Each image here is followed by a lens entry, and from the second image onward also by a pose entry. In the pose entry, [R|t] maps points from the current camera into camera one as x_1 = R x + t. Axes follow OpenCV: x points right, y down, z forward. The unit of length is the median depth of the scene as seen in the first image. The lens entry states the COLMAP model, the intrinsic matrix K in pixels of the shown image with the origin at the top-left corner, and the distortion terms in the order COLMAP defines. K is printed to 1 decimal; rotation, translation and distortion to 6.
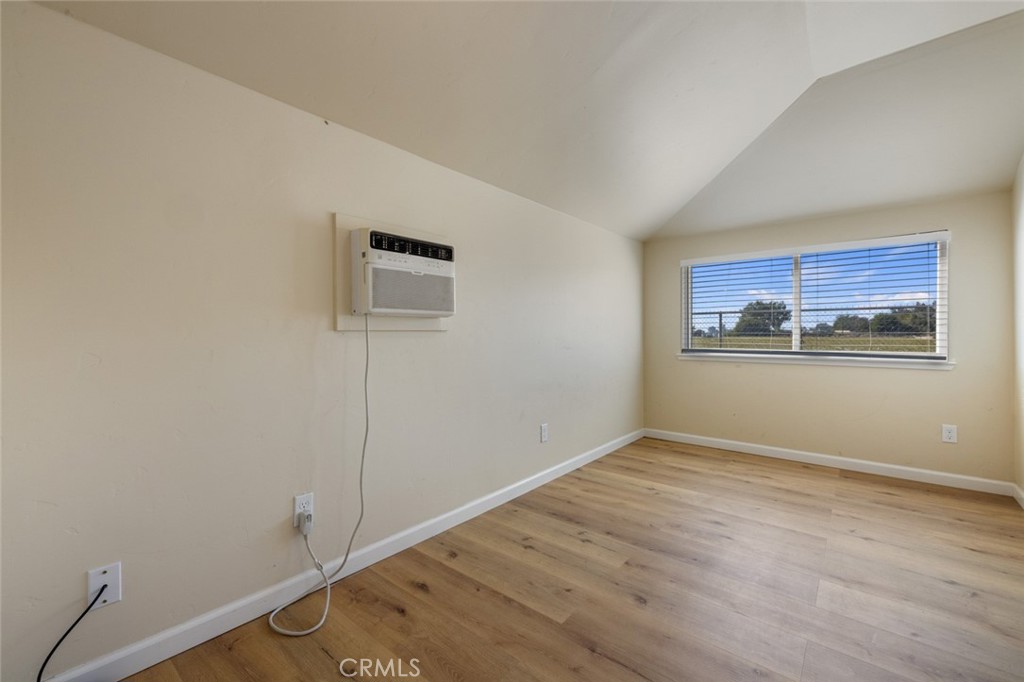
lens RADIAL K [[429.7, 0, 512.9], [0, 429.7, 334.9], [0, 0, 1]] dist [-0.002870, -0.000272]
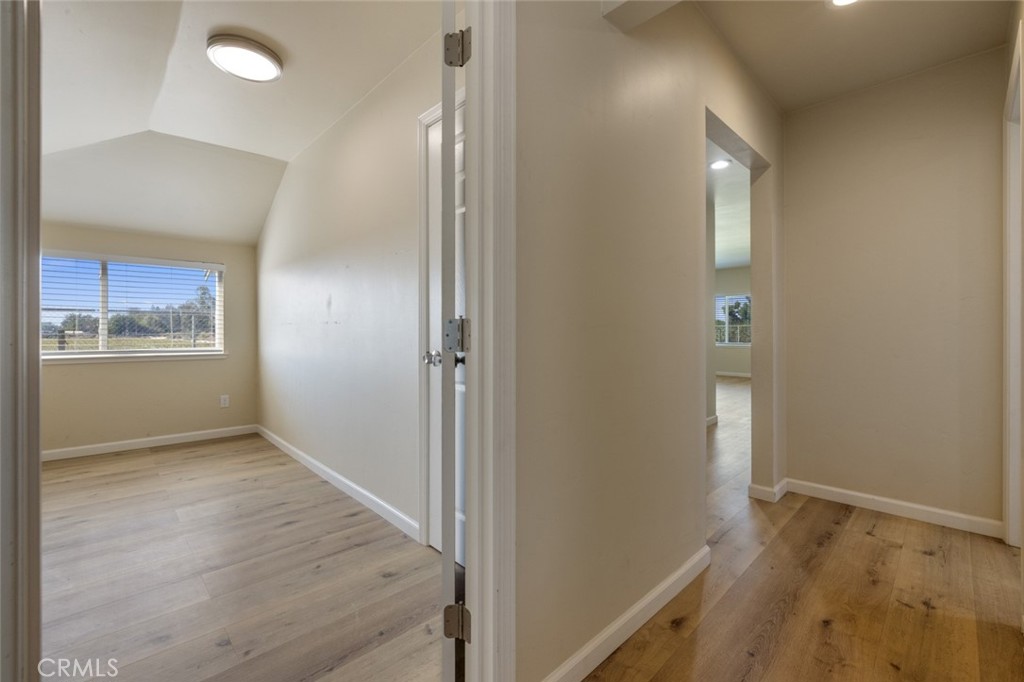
lens RADIAL K [[429.7, 0, 512.9], [0, 429.7, 334.9], [0, 0, 1]] dist [-0.002870, -0.000272]
pose [[0.109589, -0.003497, 0.993971, -0.339785], [0.005386, 0.999981, 0.002925, -0.000132], [-0.993962, 0.005033, 0.109606, -0.156191]]
